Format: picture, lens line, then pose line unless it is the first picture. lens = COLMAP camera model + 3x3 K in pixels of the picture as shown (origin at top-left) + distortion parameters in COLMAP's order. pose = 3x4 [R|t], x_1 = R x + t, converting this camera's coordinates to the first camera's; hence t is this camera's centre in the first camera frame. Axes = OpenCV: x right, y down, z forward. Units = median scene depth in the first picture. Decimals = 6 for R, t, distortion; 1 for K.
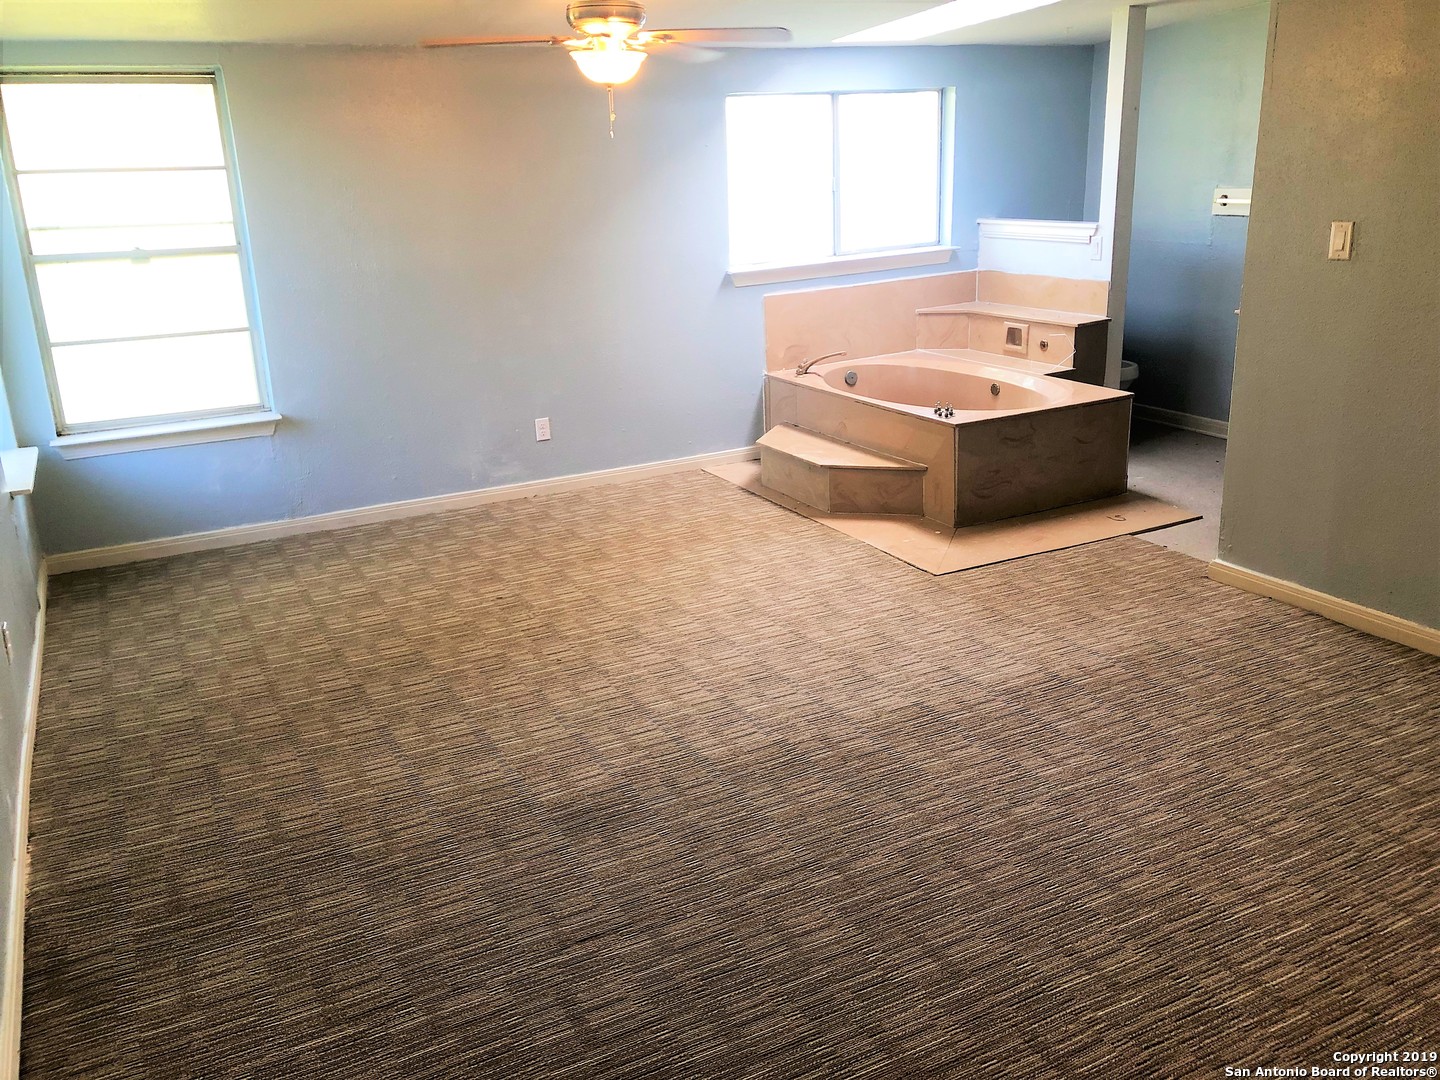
lens RADIAL K [[1168.6, 0, 723.5], [0, 1168.6, 535.8], [0, 0, 1]] dist [0.043432, -0.053044]
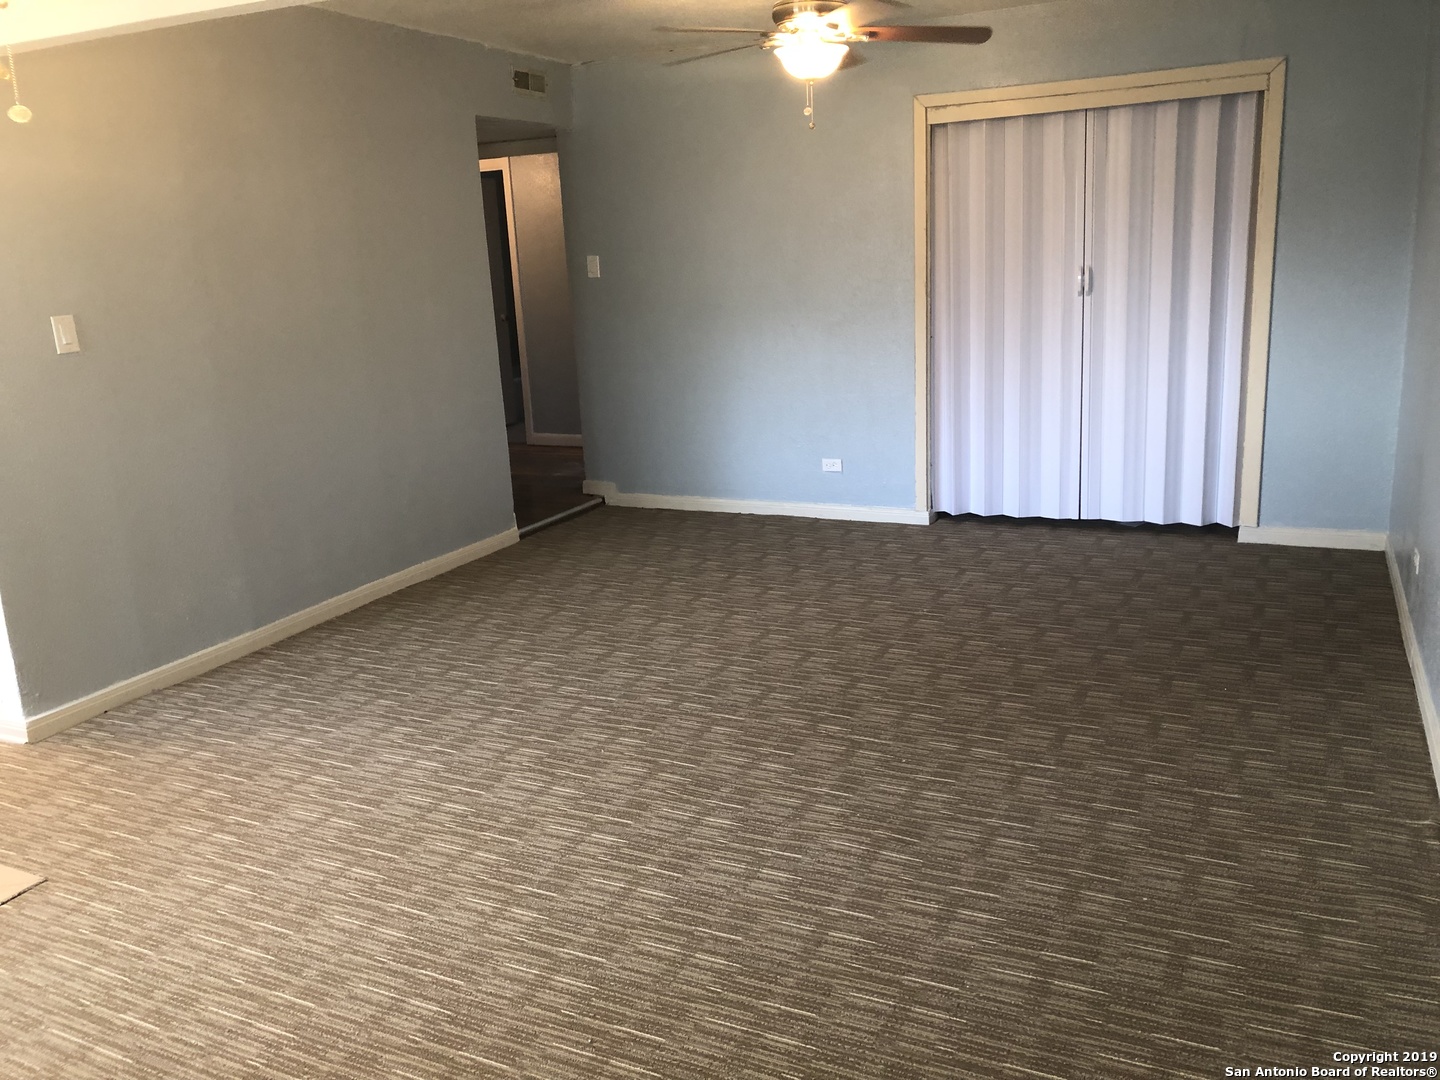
lens RADIAL K [[1168.6, 0, 723.5], [0, 1168.6, 535.8], [0, 0, 1]] dist [0.043432, -0.053044]
pose [[-0.600799, -0.135669, 0.787804, -0.619756], [0.294623, 0.878541, 0.375982, -0.312203], [-0.743127, 0.457995, -0.487855, 1.152826]]
